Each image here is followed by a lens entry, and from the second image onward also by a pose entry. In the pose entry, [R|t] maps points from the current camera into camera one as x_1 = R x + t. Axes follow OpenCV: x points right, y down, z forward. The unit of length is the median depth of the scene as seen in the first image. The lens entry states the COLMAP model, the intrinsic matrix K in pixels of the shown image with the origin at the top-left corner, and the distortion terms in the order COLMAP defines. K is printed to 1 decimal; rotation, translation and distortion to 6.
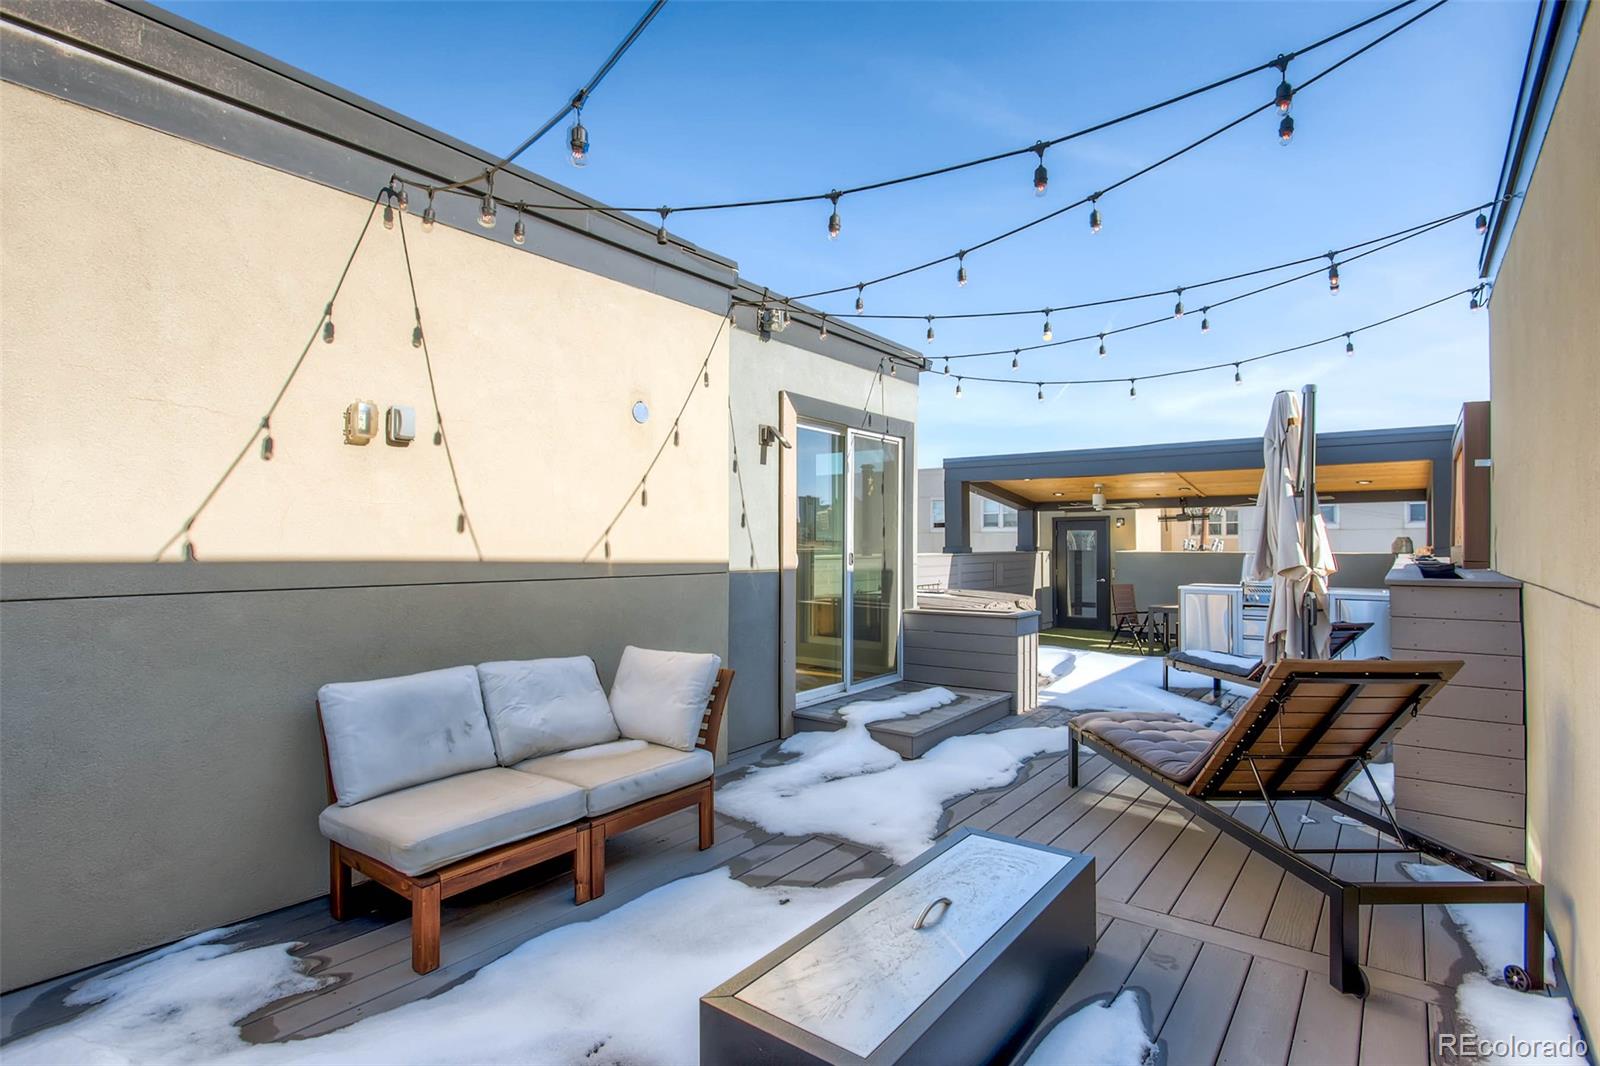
lens RADIAL K [[779.0, 0, 803.3], [0, 779.0, 530.5], [0, 0, 1]] dist [-0.000998, -0.000434]
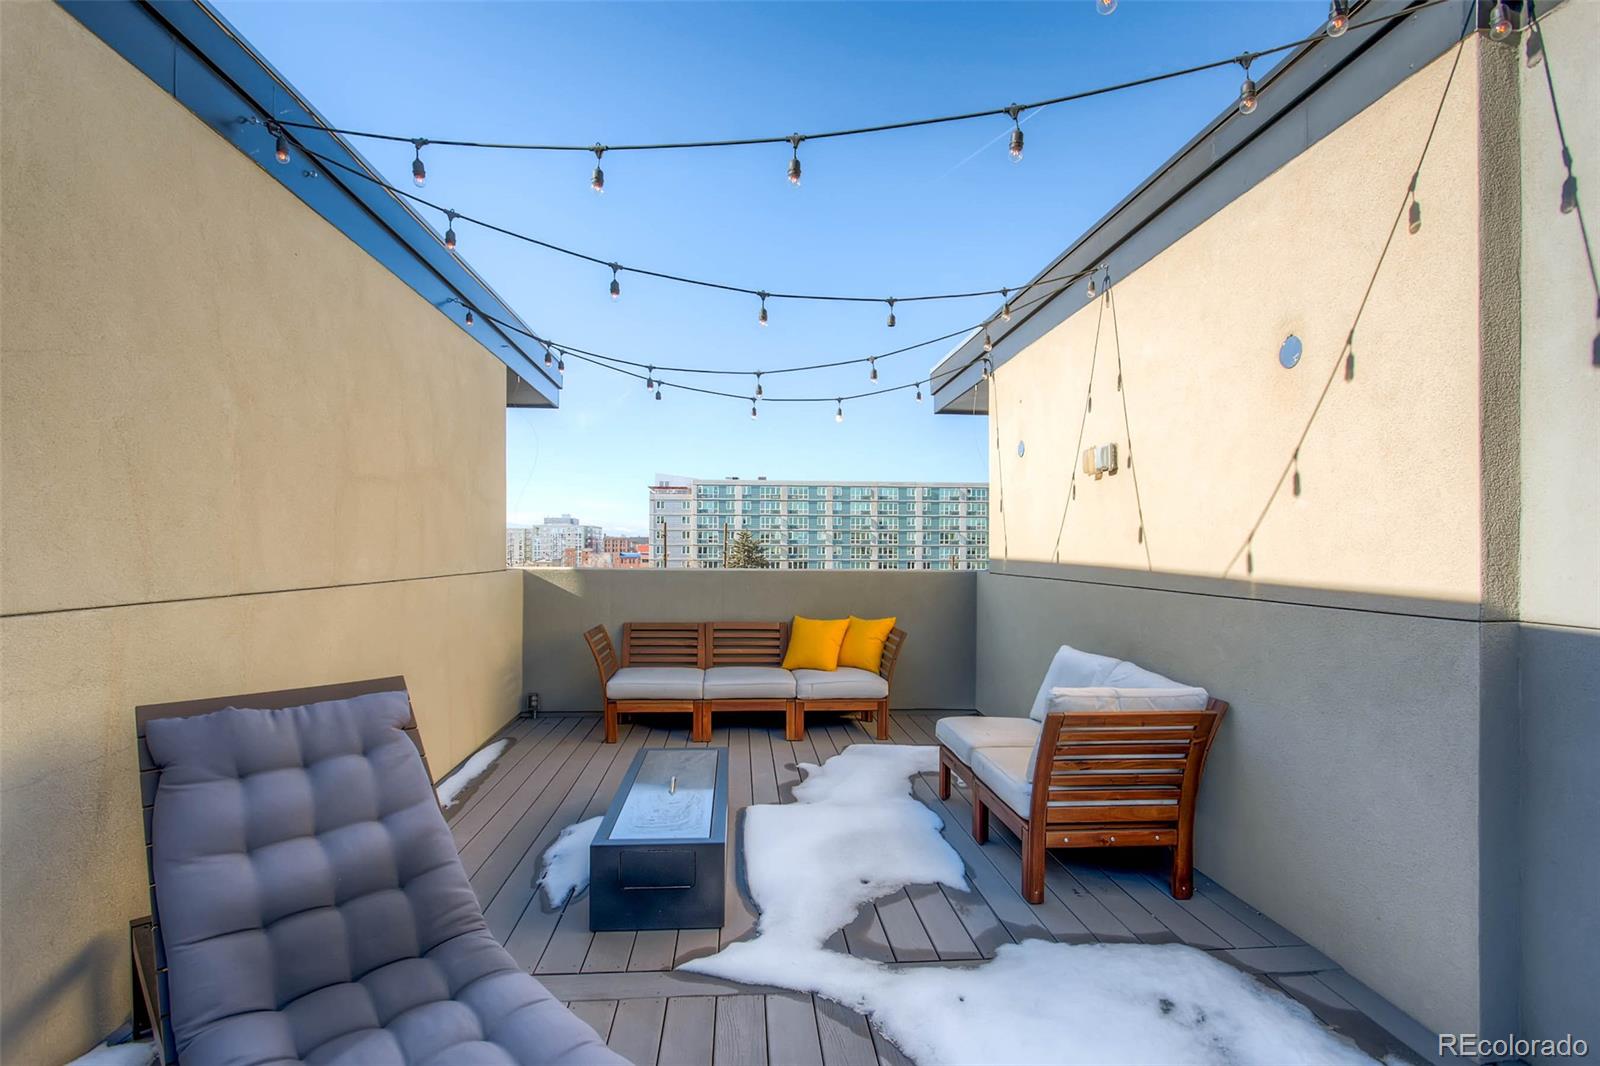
lens RADIAL K [[779.0, 0, 807.9], [0, 779.0, 572.4], [0, 0, 1]] dist [-0.000998, -0.000434]
pose [[-0.737873, 0.014611, -0.674781, 0.298539], [0.005383, 0.999861, 0.015764, 0.010610], [0.674918, 0.008000, -0.737850, 0.682738]]
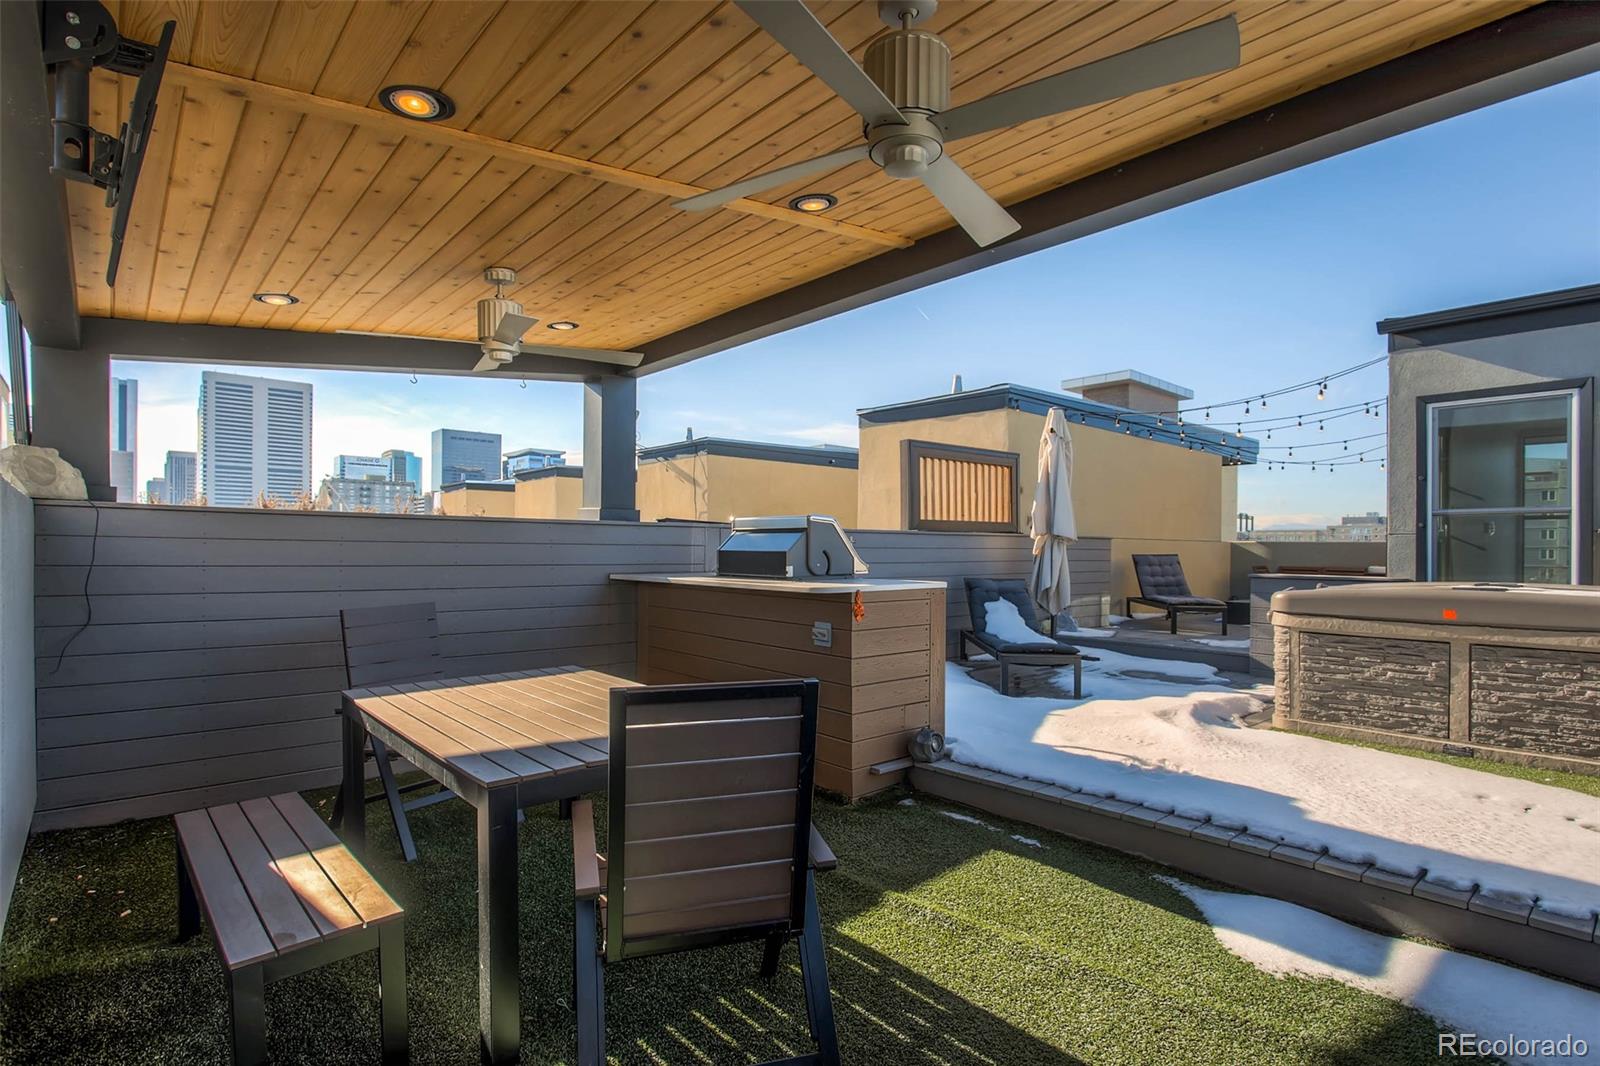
lens RADIAL K [[779.0, 0, 803.5], [0, 779.0, 544.0], [0, 0, 1]] dist [-0.000998, -0.000434]
pose [[-0.982016, -0.008099, 0.188626, 0.707105], [-0.012420, 0.999687, -0.021740, 0.095341], [-0.188391, -0.023691, -0.981808, 2.233590]]
